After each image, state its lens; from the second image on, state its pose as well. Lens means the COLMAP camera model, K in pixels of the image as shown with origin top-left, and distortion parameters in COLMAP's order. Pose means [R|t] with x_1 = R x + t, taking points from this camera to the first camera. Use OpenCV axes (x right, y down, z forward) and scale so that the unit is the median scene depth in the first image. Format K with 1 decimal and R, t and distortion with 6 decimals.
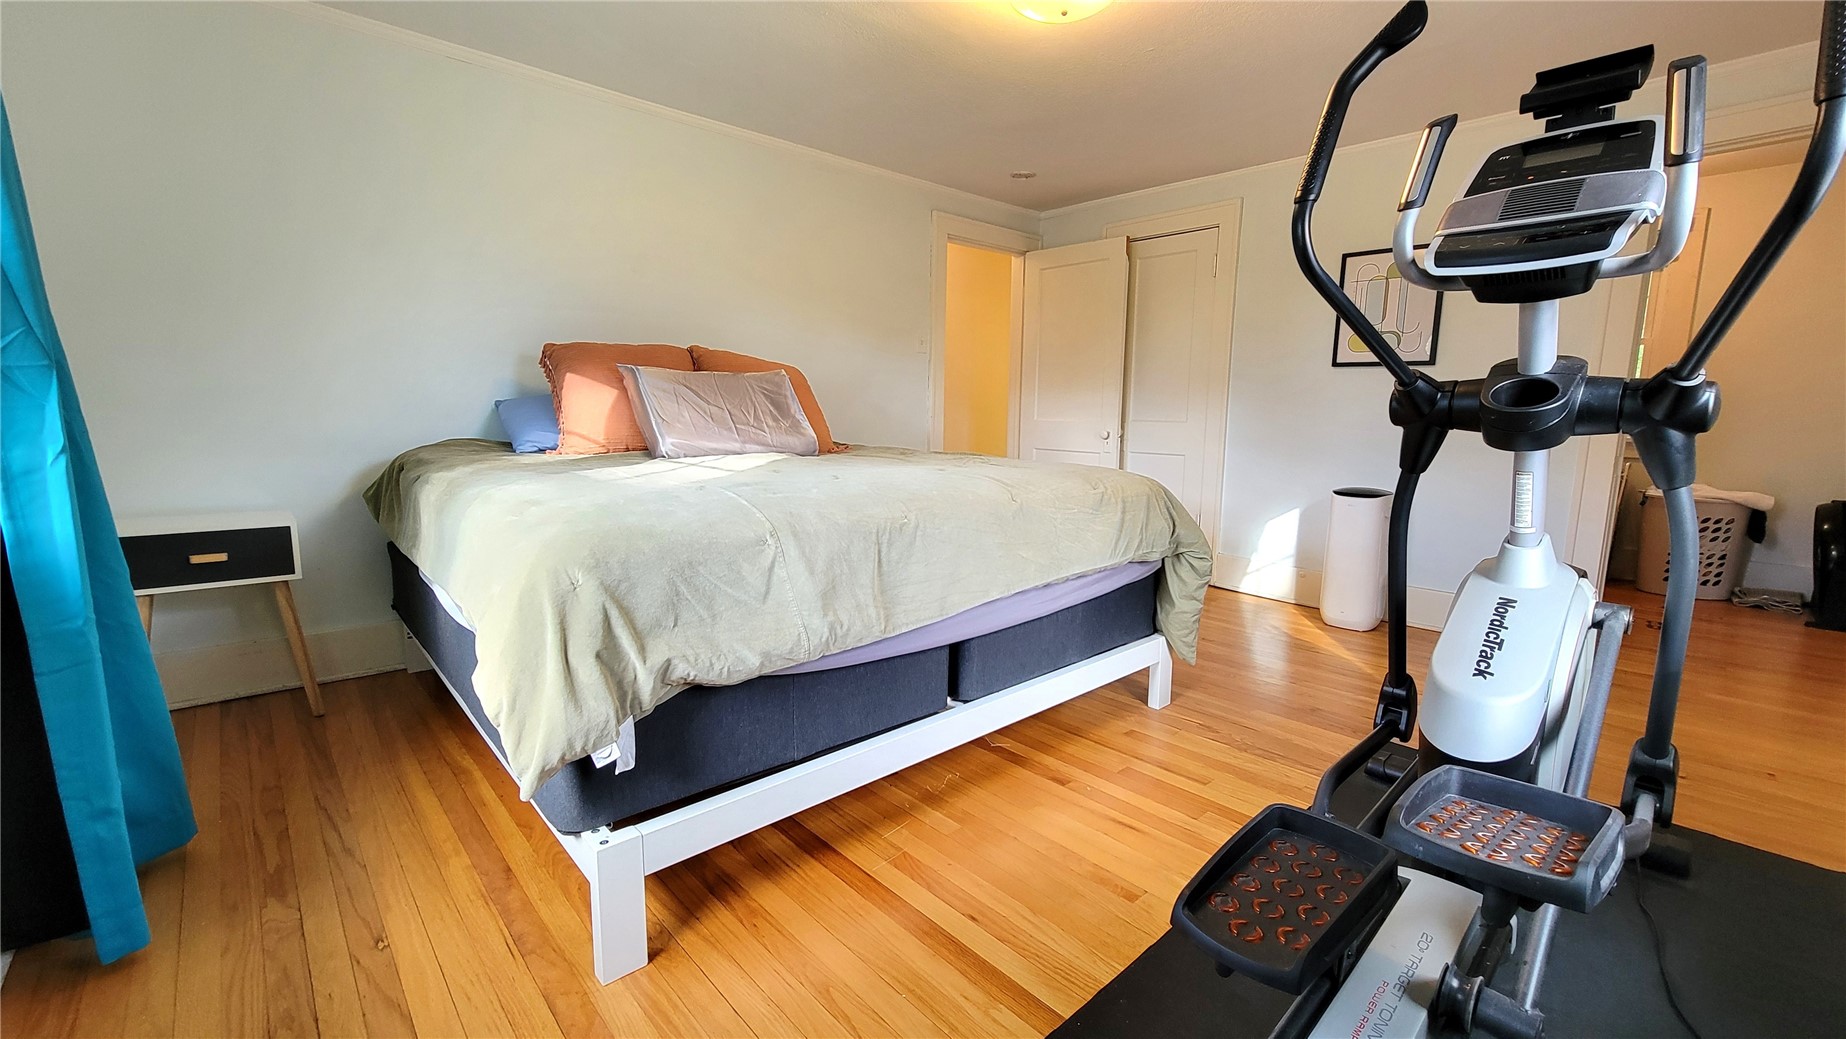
lens RADIAL K [[756.6, 0, 930.5], [0, 756.6, 517.2], [0, 0, 1]] dist [-0.000016, 0.000728]
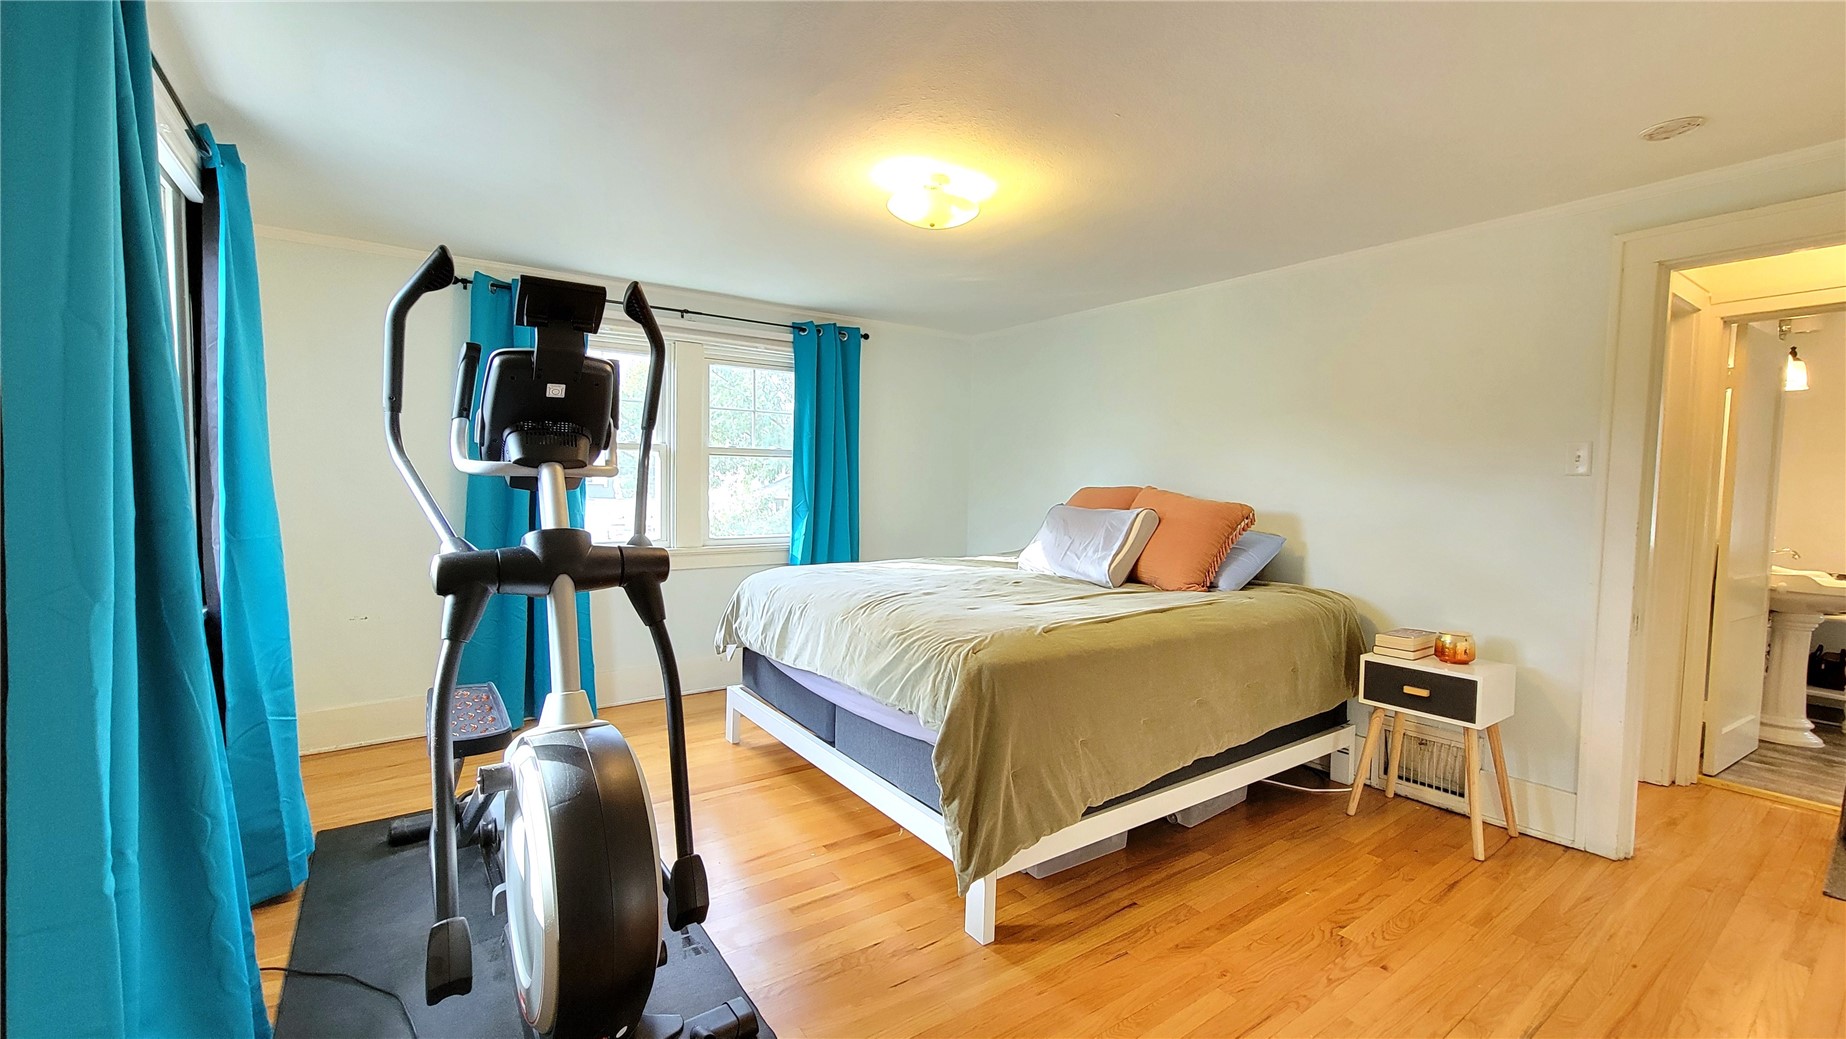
lens RADIAL K [[756.6, 0, 930.5], [0, 756.6, 517.2], [0, 0, 1]] dist [-0.000016, 0.000728]
pose [[-0.134793, 0.033267, -0.990315, 1.383759], [-0.158771, 0.985798, 0.054726, -0.286608], [0.978071, 0.164610, -0.127597, 1.235052]]
